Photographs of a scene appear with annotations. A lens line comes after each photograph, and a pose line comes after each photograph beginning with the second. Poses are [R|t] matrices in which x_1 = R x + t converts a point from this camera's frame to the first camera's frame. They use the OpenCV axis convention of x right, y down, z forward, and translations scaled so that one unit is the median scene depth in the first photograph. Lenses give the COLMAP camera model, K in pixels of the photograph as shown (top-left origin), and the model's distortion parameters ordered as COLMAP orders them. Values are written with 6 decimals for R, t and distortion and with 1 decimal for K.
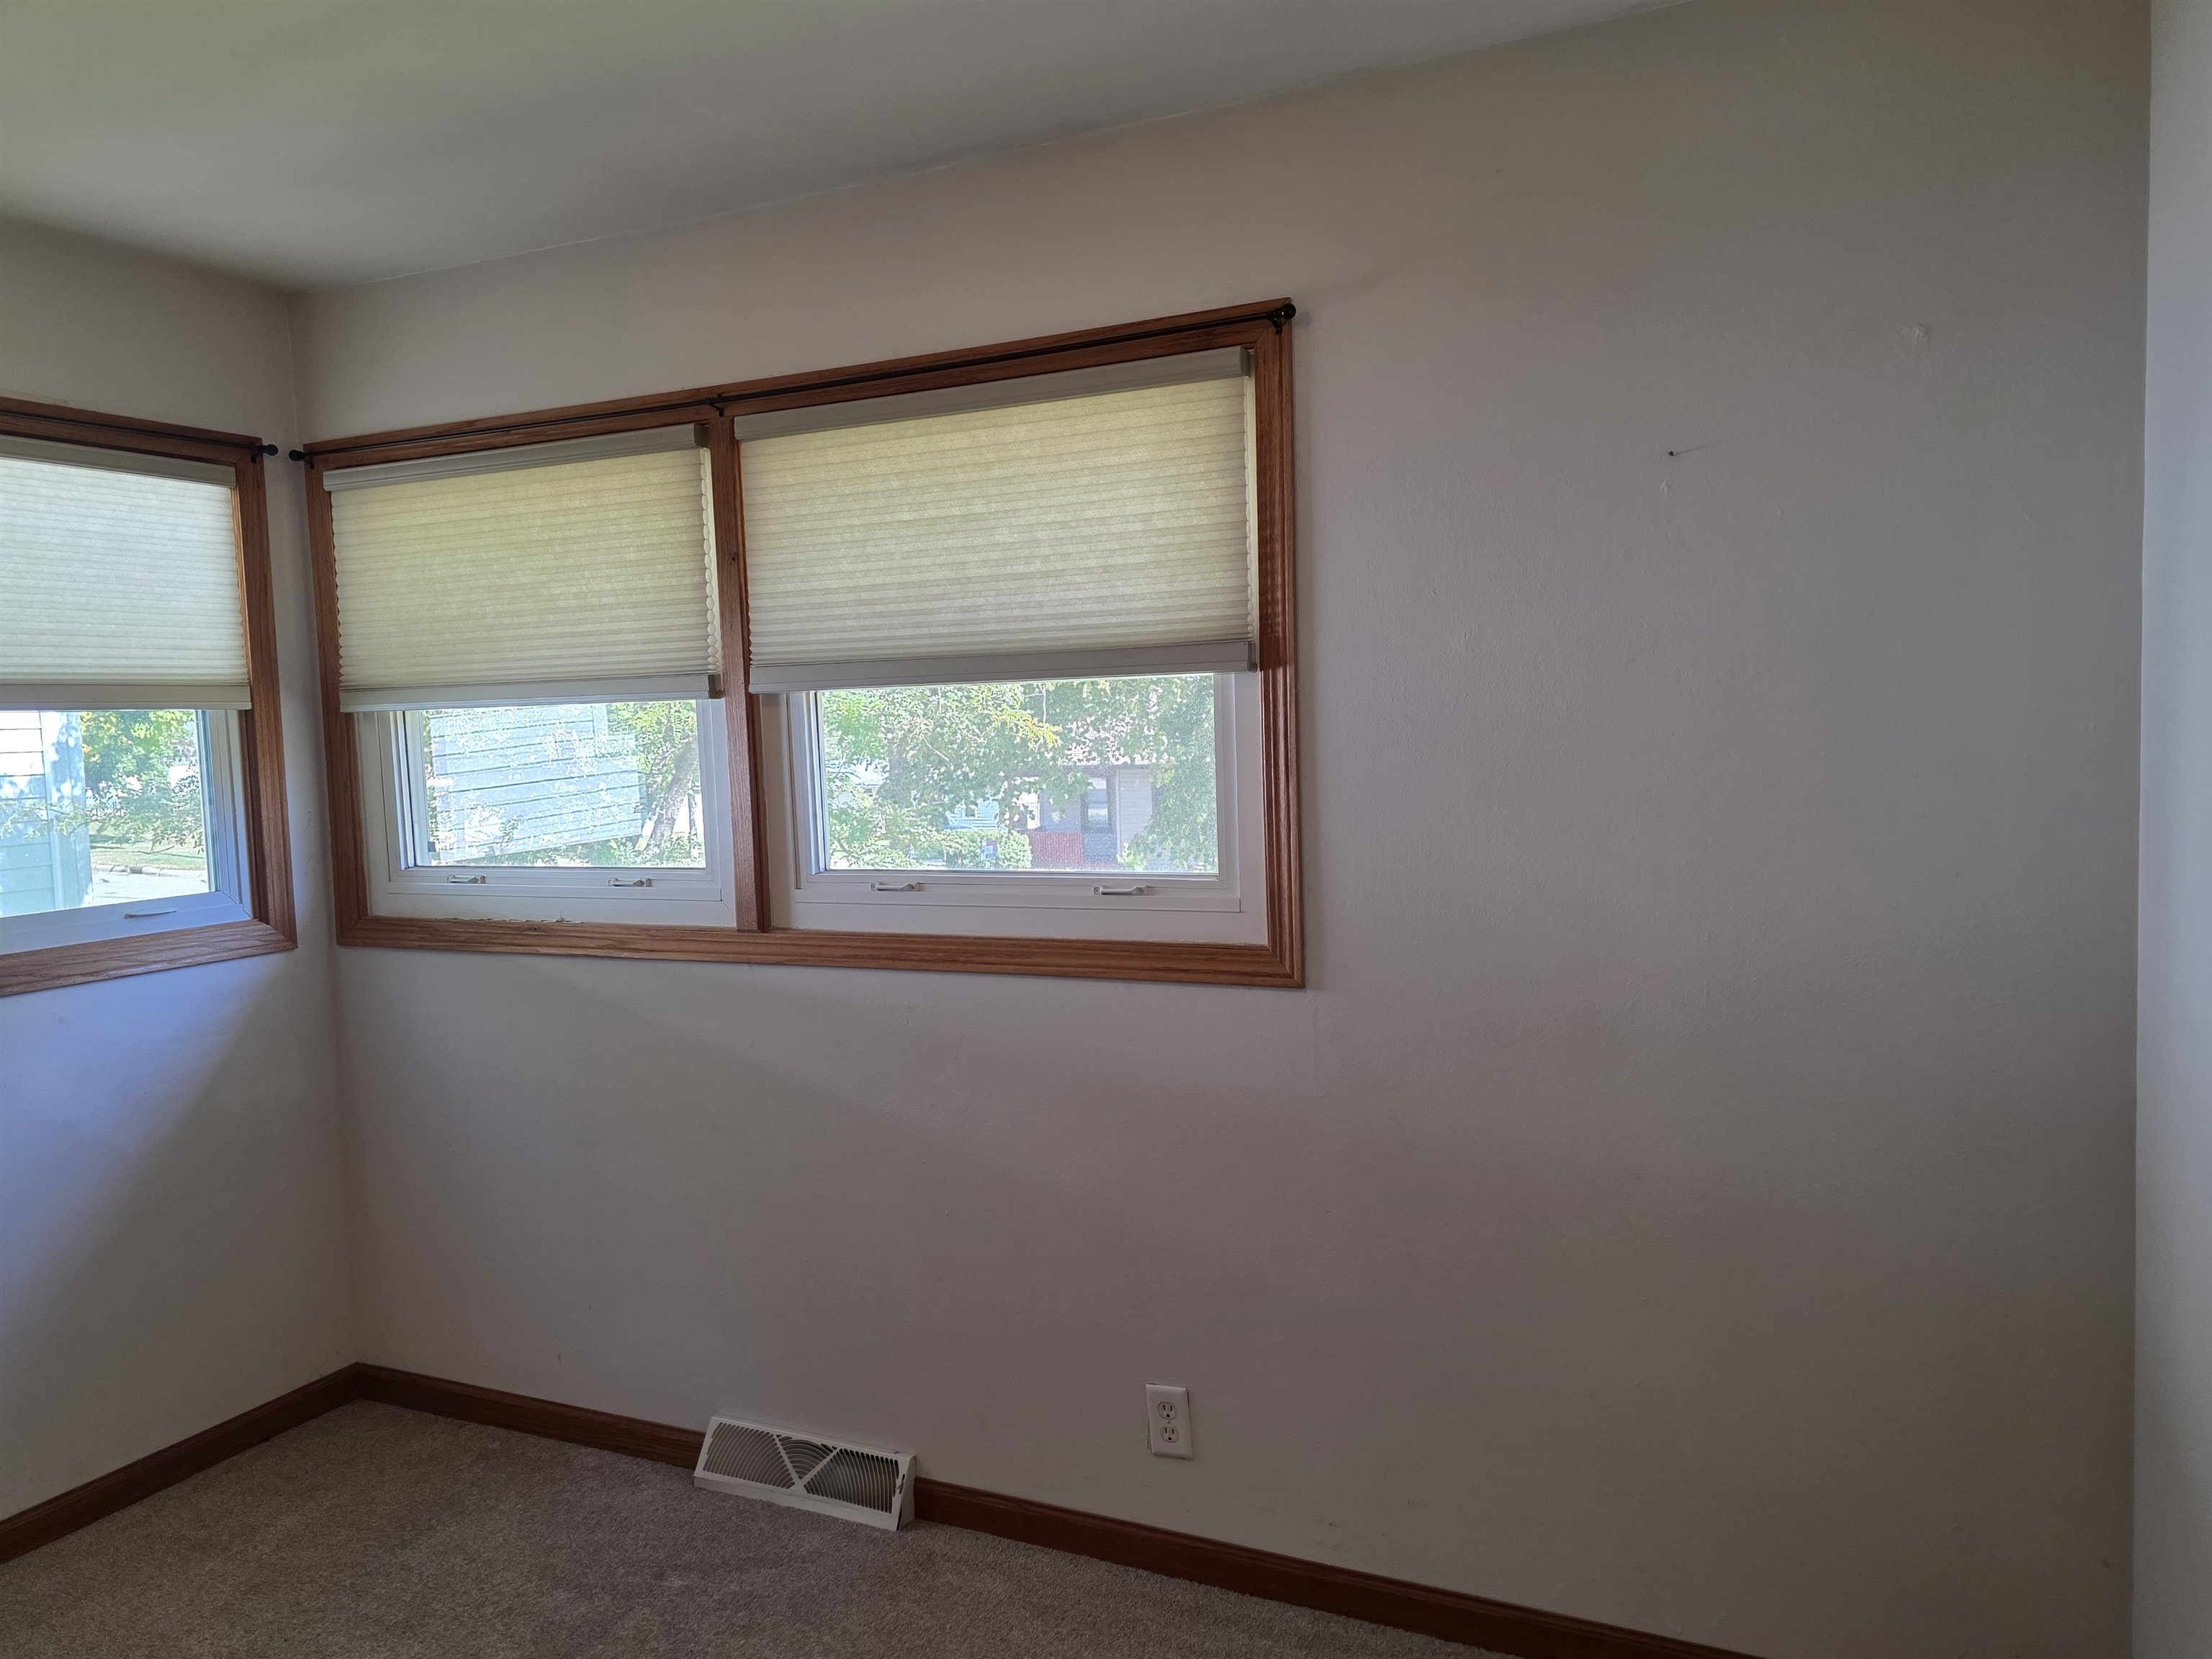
lens RADIAL K [[1554.8, 0, 1124.2], [0, 1554.8, 826.0], [0, 0, 1]] dist [0.072305, -0.058863]
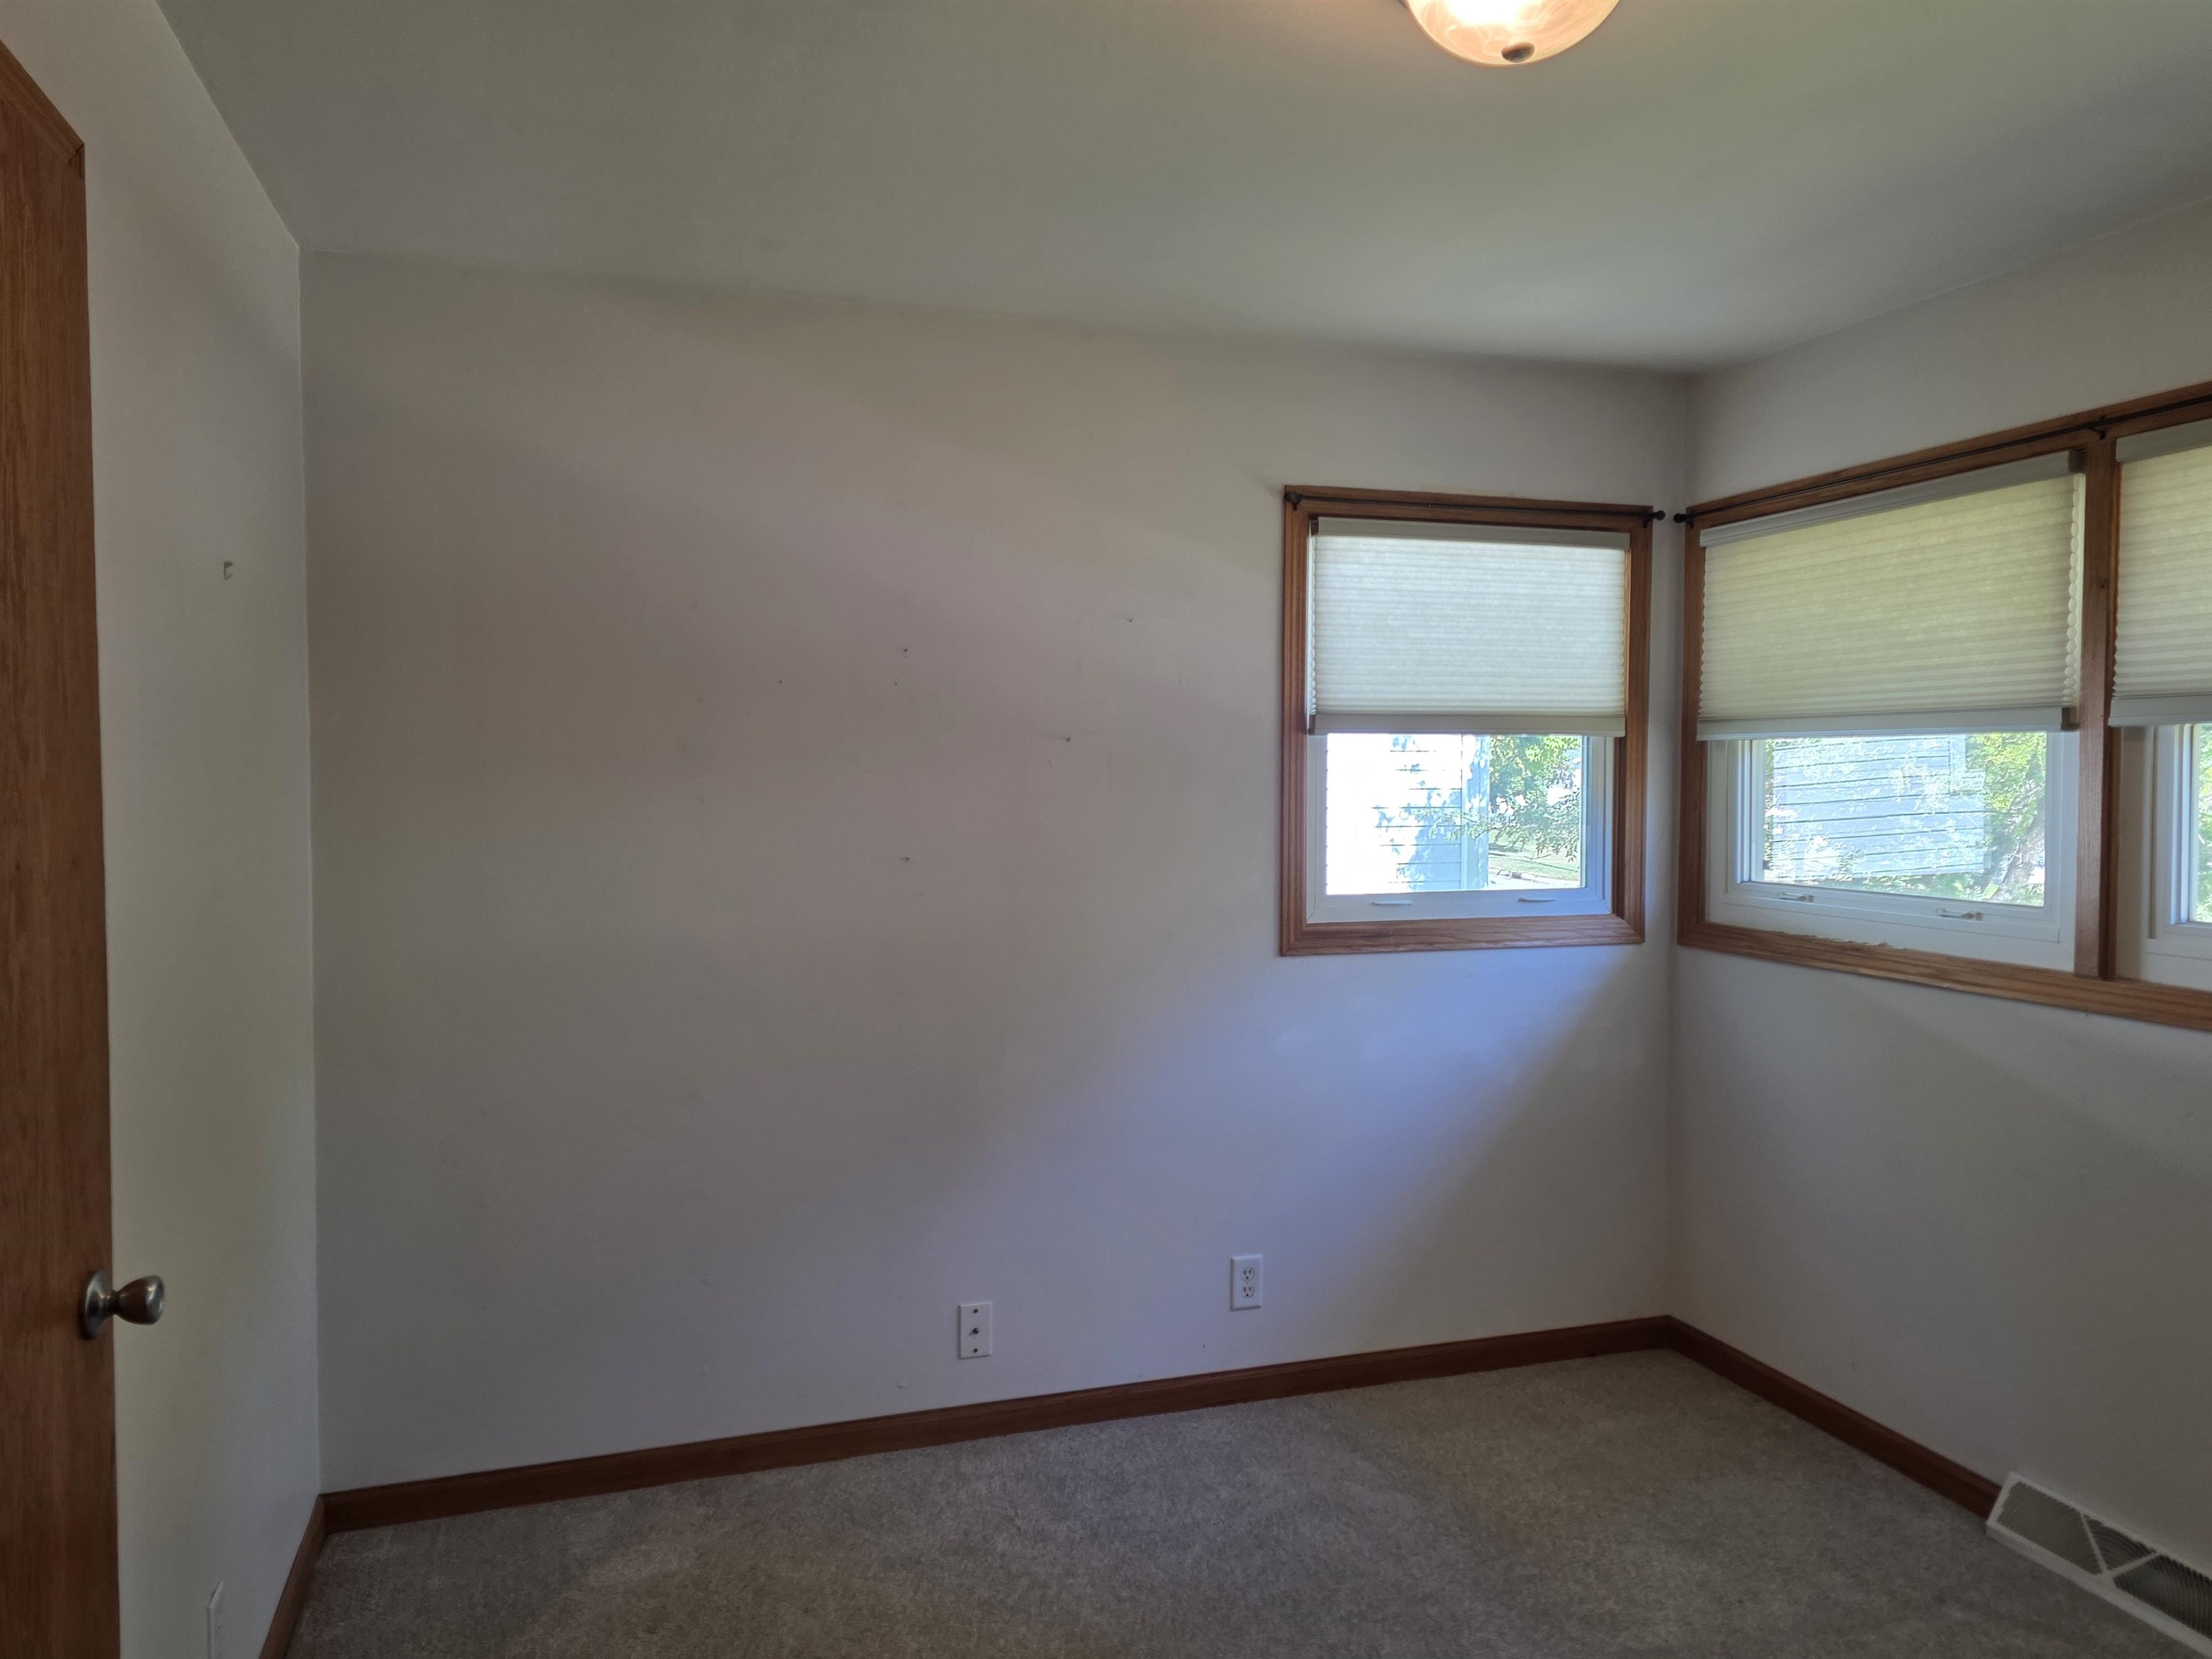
lens RADIAL K [[1554.8, 0, 1105.9], [0, 1554.8, 825.7], [0, 0, 1]] dist [0.072305, -0.058863]
pose [[0.682809, 0.060116, -0.728119, 0.049073], [-0.075481, 0.997080, 0.011539, 0.010106], [0.726687, 0.047080, 0.685353, -0.100170]]
